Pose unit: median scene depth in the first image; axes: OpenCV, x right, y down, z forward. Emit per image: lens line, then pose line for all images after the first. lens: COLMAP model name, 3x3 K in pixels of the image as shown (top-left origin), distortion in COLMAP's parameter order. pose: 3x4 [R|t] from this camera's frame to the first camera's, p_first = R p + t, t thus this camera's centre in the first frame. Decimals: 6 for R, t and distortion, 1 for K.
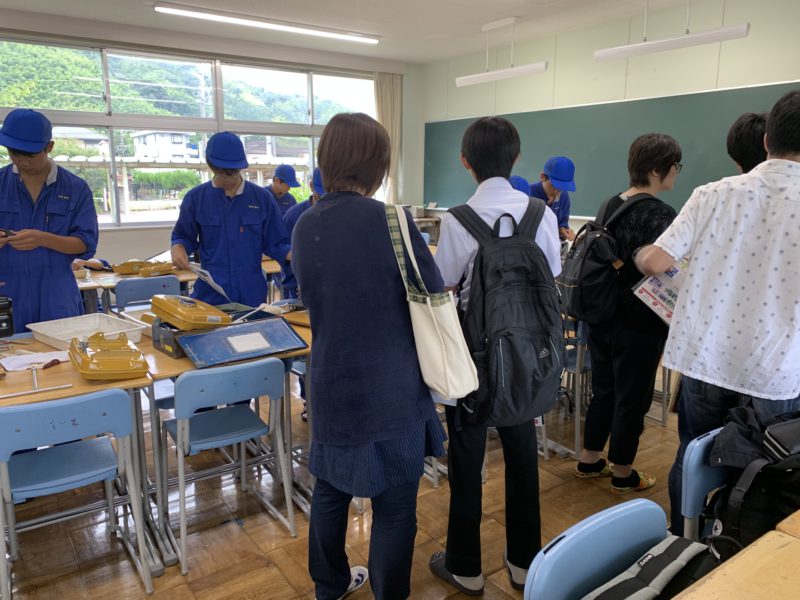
lens RADIAL K [[609.7, 0, 400.0], [0, 609.7, 300.0], [0, 0, 1]] dist [0.007110, -0.003164]
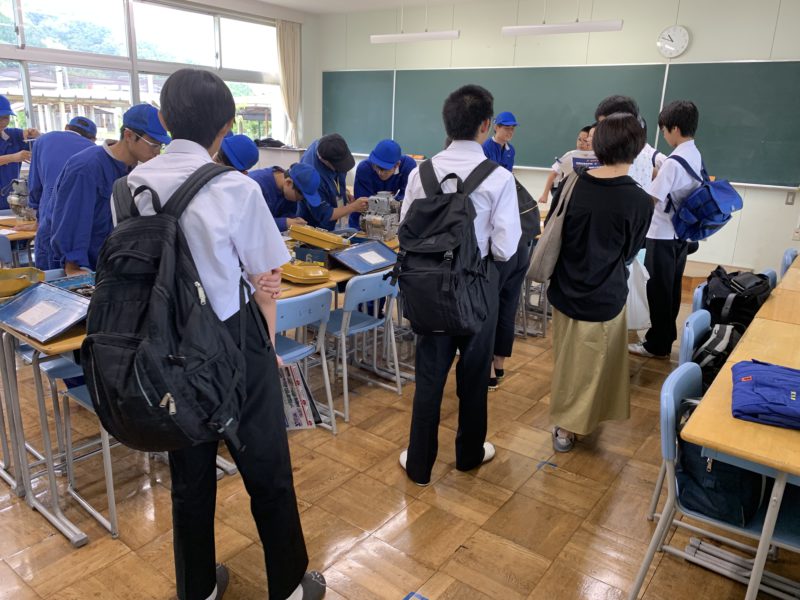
lens RADIAL K [[609.7, 0, 400.0], [0, 609.7, 300.0], [0, 0, 1]] dist [0.007110, -0.003164]
pose [[0.950676, -0.056411, 0.305014, -0.196067], [0.028200, 0.994970, 0.096120, 0.011530], [-0.308903, -0.082778, 0.947485, -0.102885]]
